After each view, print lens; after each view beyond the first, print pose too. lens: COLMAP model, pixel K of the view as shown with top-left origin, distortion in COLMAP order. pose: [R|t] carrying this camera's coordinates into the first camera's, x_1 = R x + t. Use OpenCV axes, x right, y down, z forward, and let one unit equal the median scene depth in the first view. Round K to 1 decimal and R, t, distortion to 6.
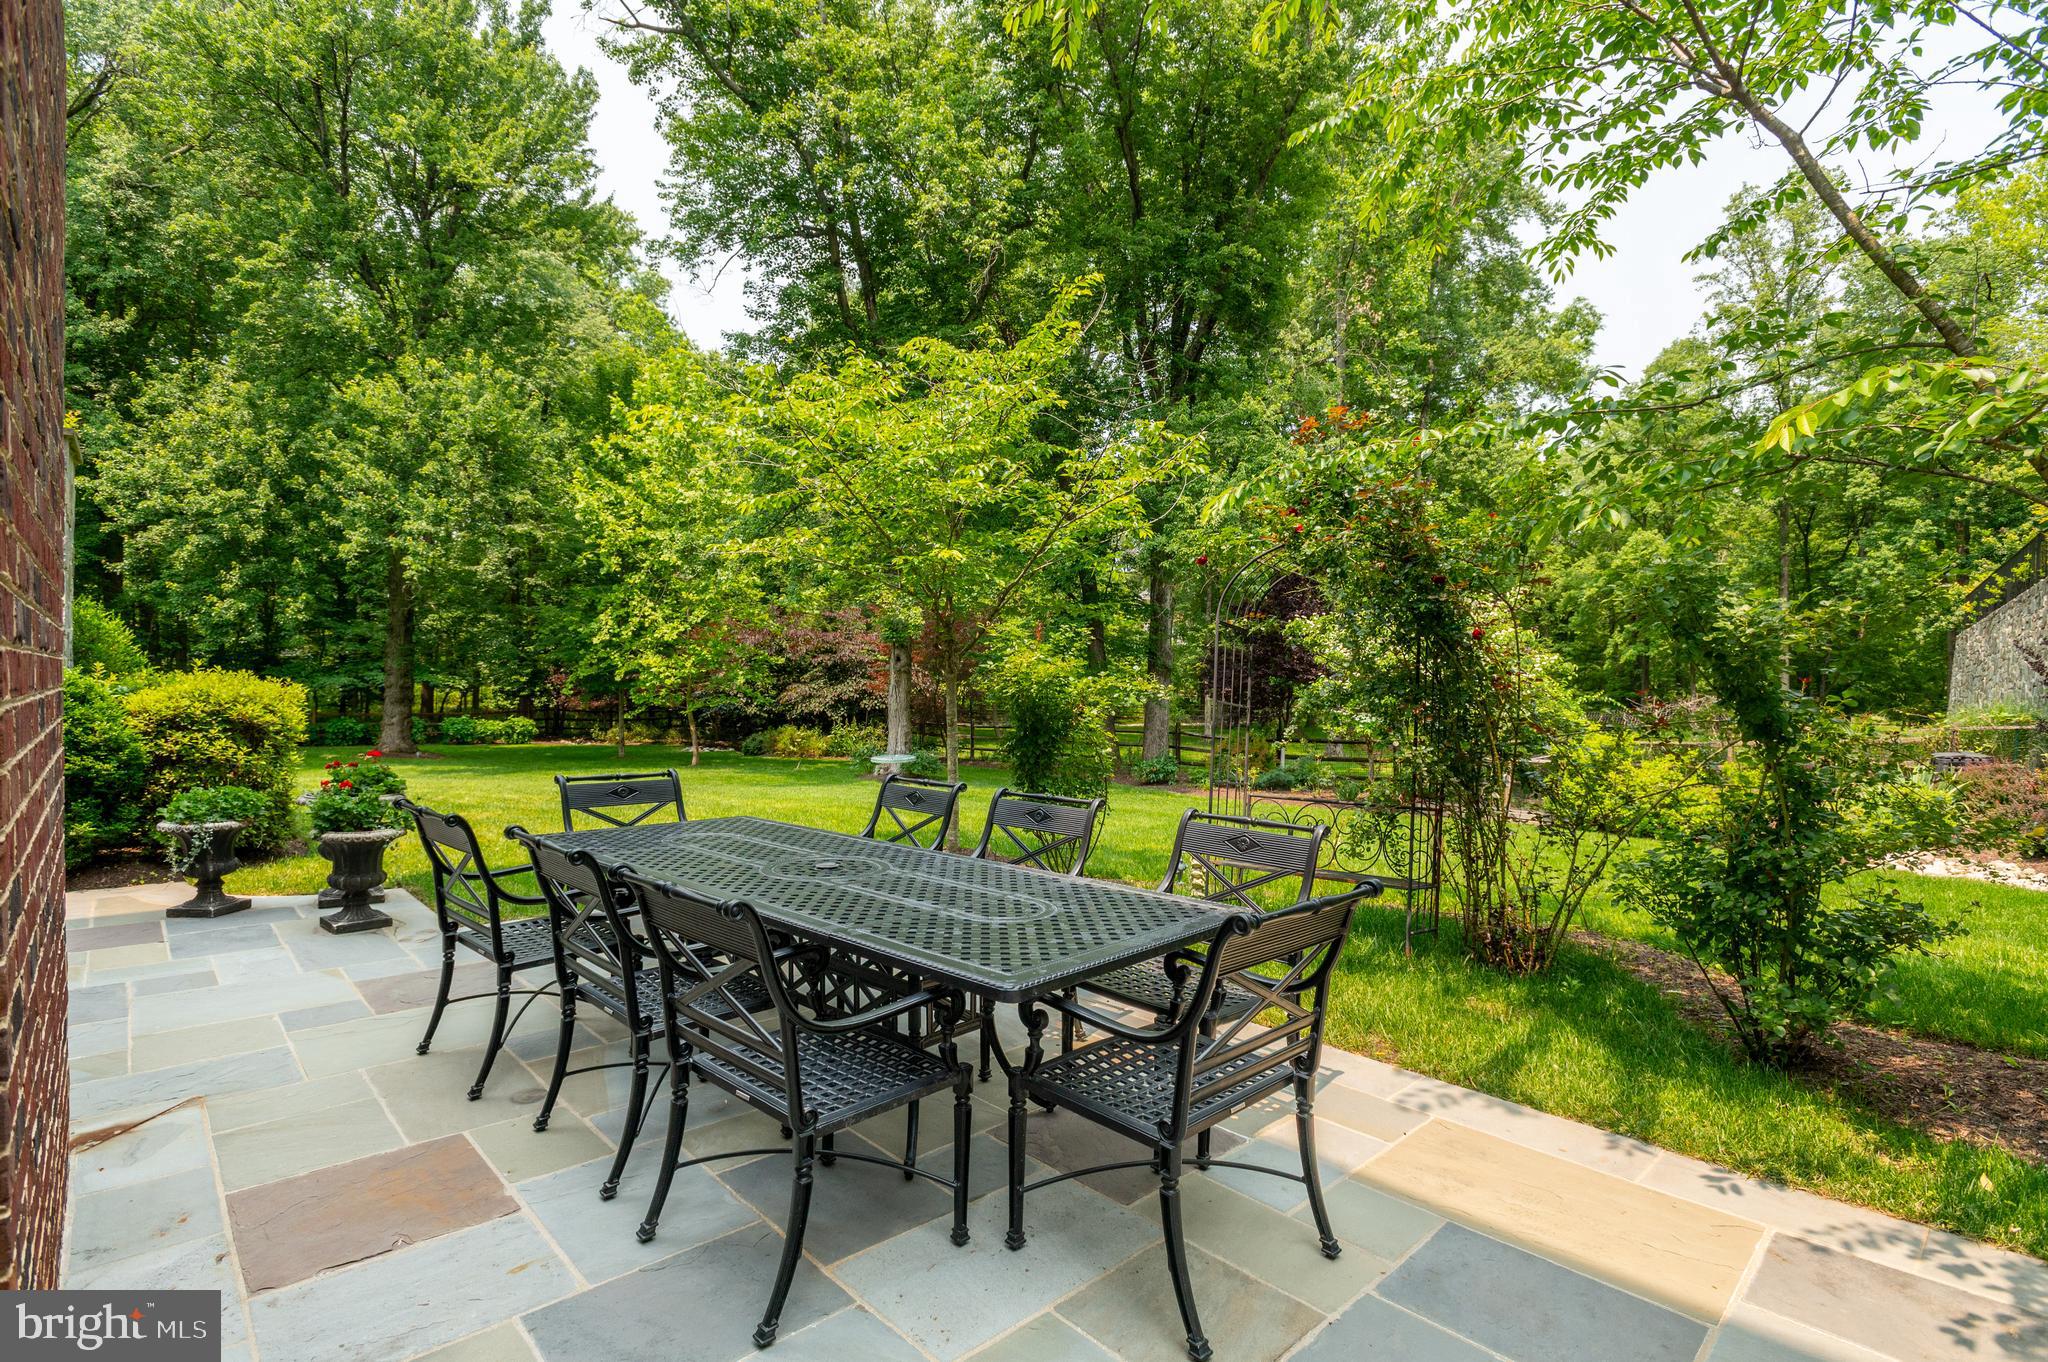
lens RADIAL K [[1019.1, 0, 1024.0], [0, 1019.1, 681.0], [0, 0, 1]] dist [0.002004, -0.001085]
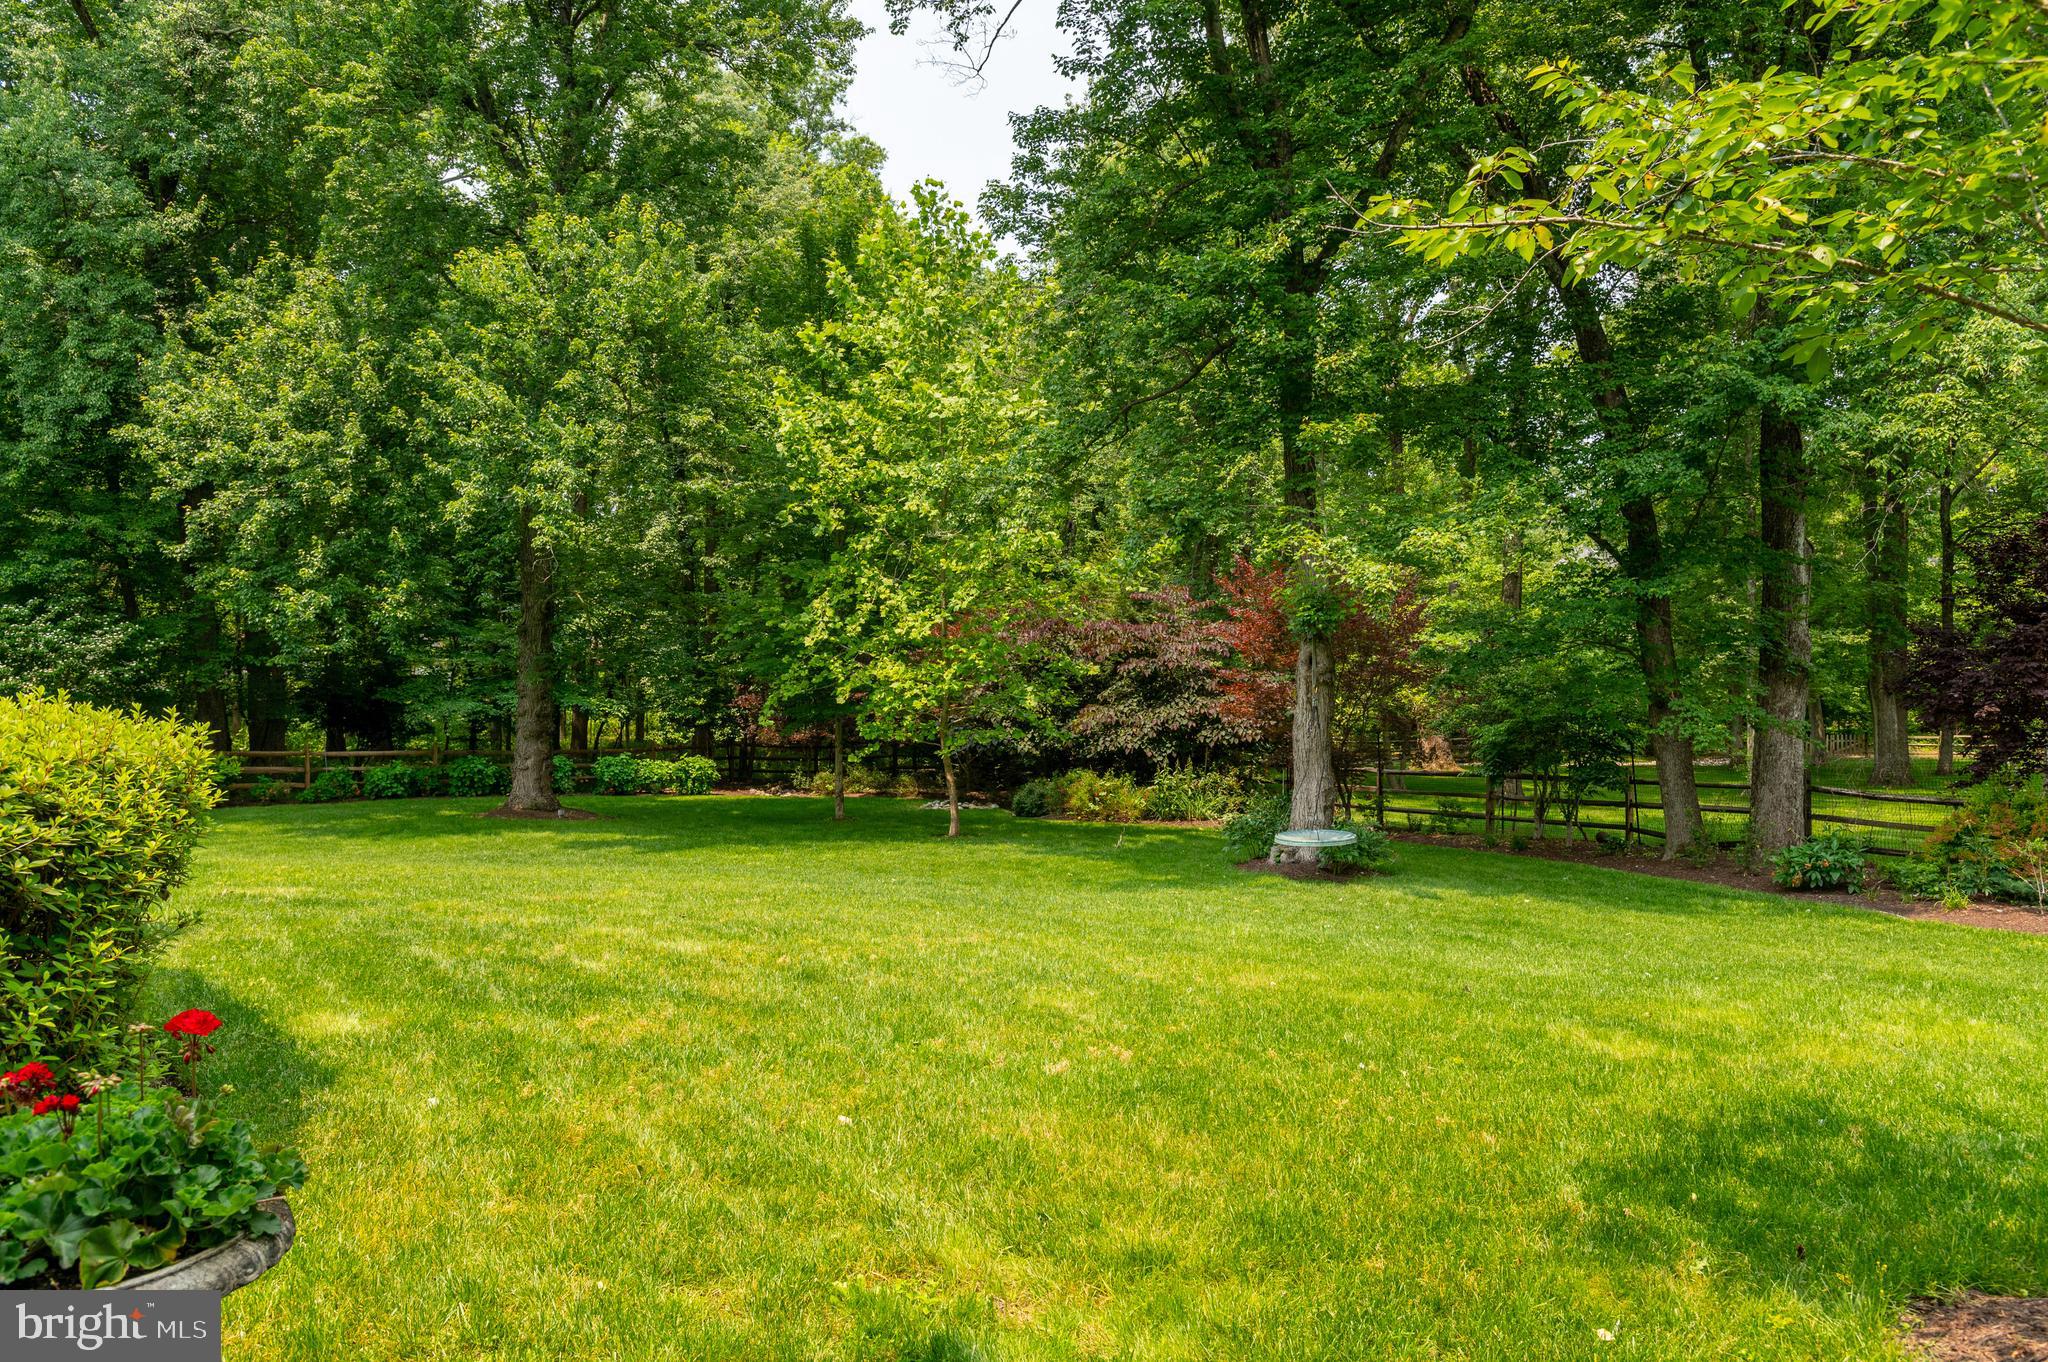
lens RADIAL K [[1346.6, 0, 1024.0], [0, 1346.6, 681.0], [0, 0, 1]] dist [-0.008902, 0.002575]
pose [[0.976629, -0.012574, -0.214563, -0.107566], [0.009791, 0.999854, -0.014031, -0.001420], [0.214708, 0.011602, 0.976609, 0.206858]]
